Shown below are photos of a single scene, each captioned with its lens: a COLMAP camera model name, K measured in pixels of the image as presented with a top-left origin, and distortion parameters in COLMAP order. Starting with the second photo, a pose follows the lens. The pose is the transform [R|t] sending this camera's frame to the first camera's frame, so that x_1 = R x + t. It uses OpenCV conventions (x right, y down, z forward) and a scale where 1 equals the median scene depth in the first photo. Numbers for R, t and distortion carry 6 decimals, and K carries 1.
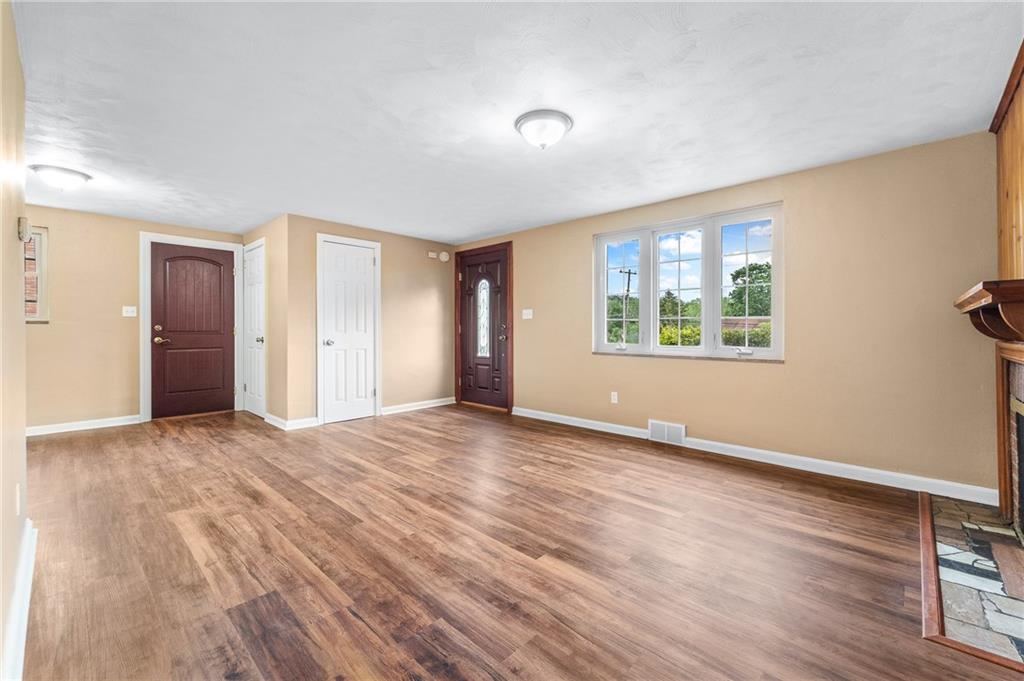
lens RADIAL K [[415.8, 0, 512.0], [0, 415.8, 340.5], [0, 0, 1]] dist [0.000667, 0.000025]
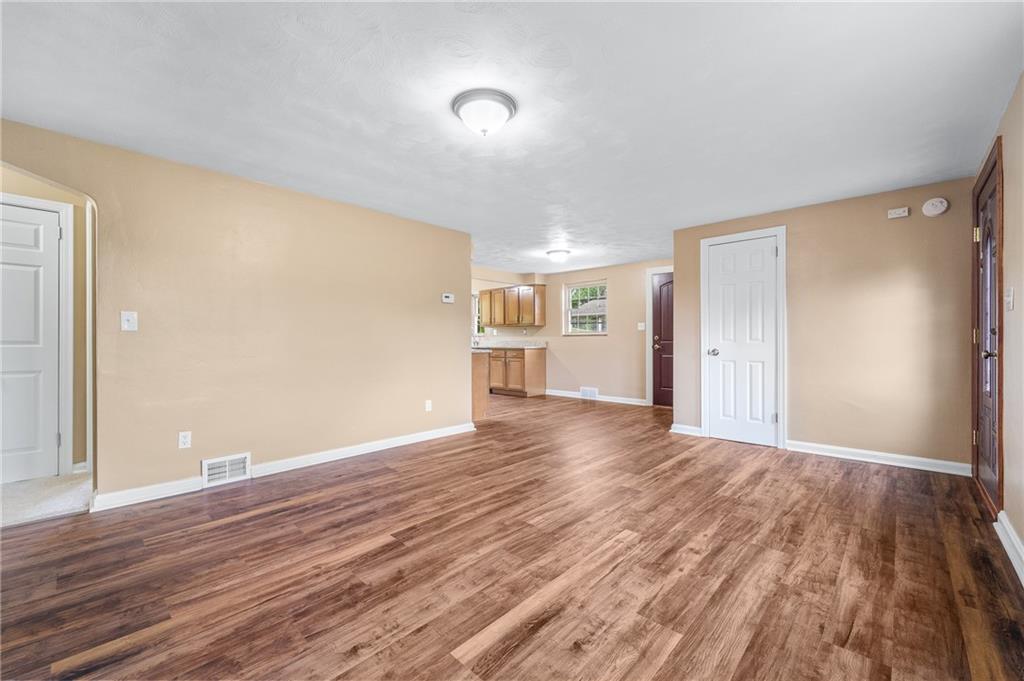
lens RADIAL K [[415.8, 0, 512.0], [0, 415.8, 340.5], [0, 0, 1]] dist [0.000667, 0.000025]
pose [[0.004972, -0.001694, -0.999986, 0.846966], [-0.023752, 0.999716, -0.001811, -0.013832], [0.999706, 0.023761, 0.004930, 0.918761]]
